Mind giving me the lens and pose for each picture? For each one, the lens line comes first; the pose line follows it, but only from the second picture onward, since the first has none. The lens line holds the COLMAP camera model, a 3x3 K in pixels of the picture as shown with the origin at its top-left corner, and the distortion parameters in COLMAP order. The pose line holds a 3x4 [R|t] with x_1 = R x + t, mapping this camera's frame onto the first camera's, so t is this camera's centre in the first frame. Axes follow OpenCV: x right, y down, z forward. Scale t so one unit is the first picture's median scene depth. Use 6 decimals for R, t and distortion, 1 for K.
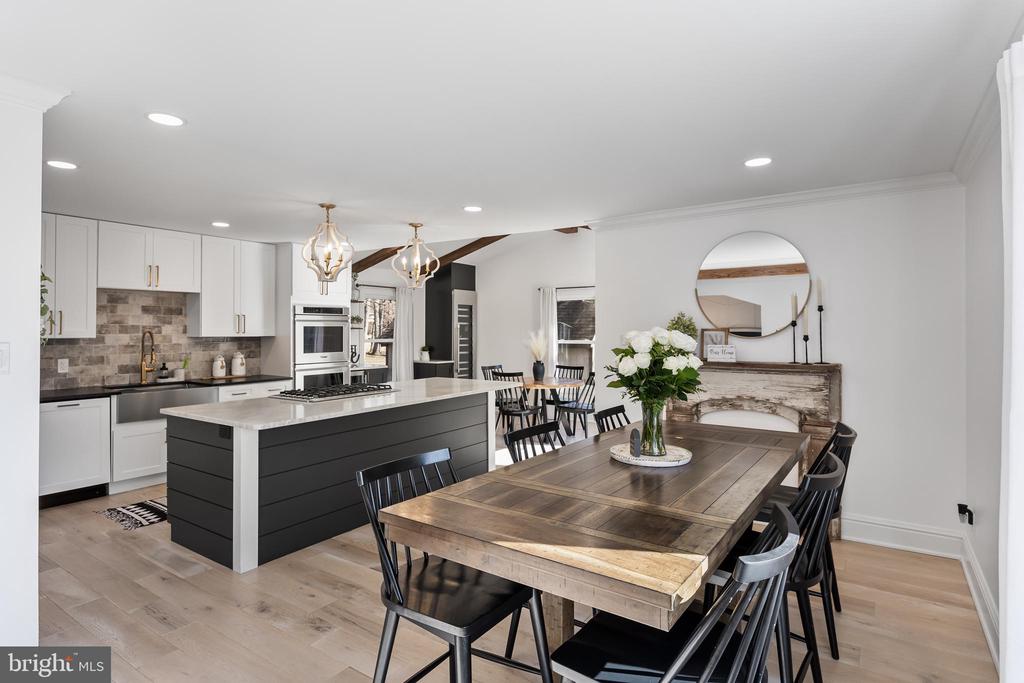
lens RADIAL K [[530.9, 0, 506.0], [0, 530.9, 327.2], [0, 0, 1]] dist [-0.011177, -0.001258]
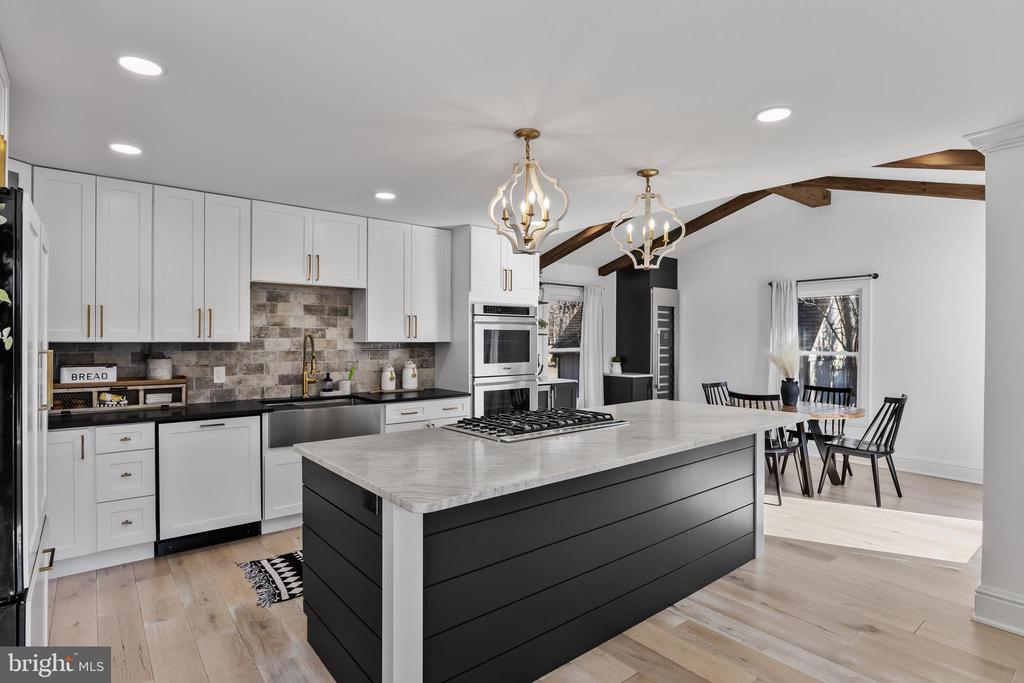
lens RADIAL K [[530.9, 0, 520.3], [0, 530.9, 342.6], [0, 0, 1]] dist [-0.011177, -0.001258]
pose [[0.961033, 0.003323, -0.276414, -0.126467], [-0.000621, 0.999951, 0.009860, 0.011429], [0.276433, -0.009304, 0.960988, 0.288603]]
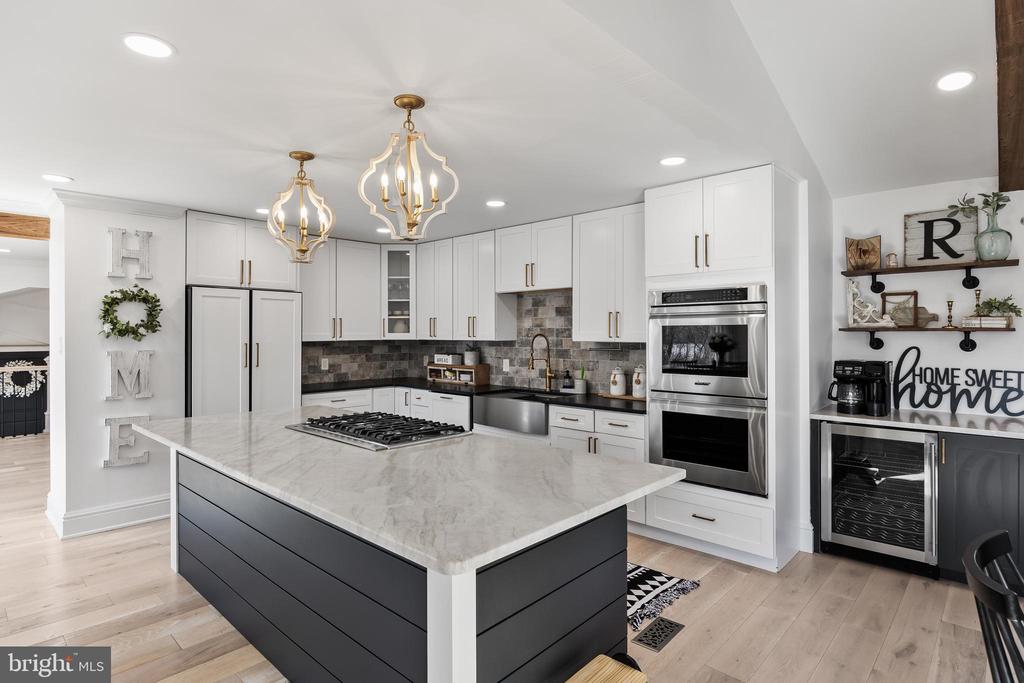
lens RADIAL K [[530.9, 0, 492.8], [0, 530.9, 332.3], [0, 0, 1]] dist [-0.011177, -0.001258]
pose [[-0.165281, -0.007059, -0.986221, 0.259292], [0.001644, 0.999971, -0.007433, 0.010486], [0.986245, -0.002850, -0.165265, 1.071526]]
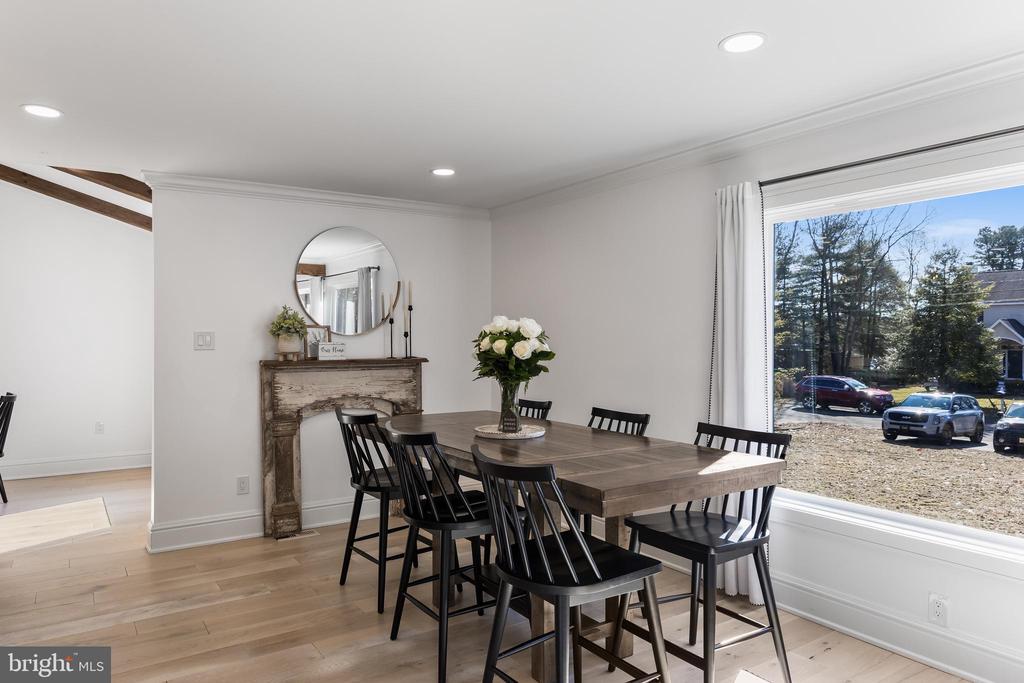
lens RADIAL K [[645.9, 0, 508.1], [0, 645.9, 341.2], [0, 0, 1]] dist [-0.018306, 0.001853]
pose [[0.368339, -0.004160, 0.929682, -0.393279], [-0.002505, 0.999982, 0.005467, 0.017566], [-0.929688, -0.004342, 0.368322, 0.205225]]
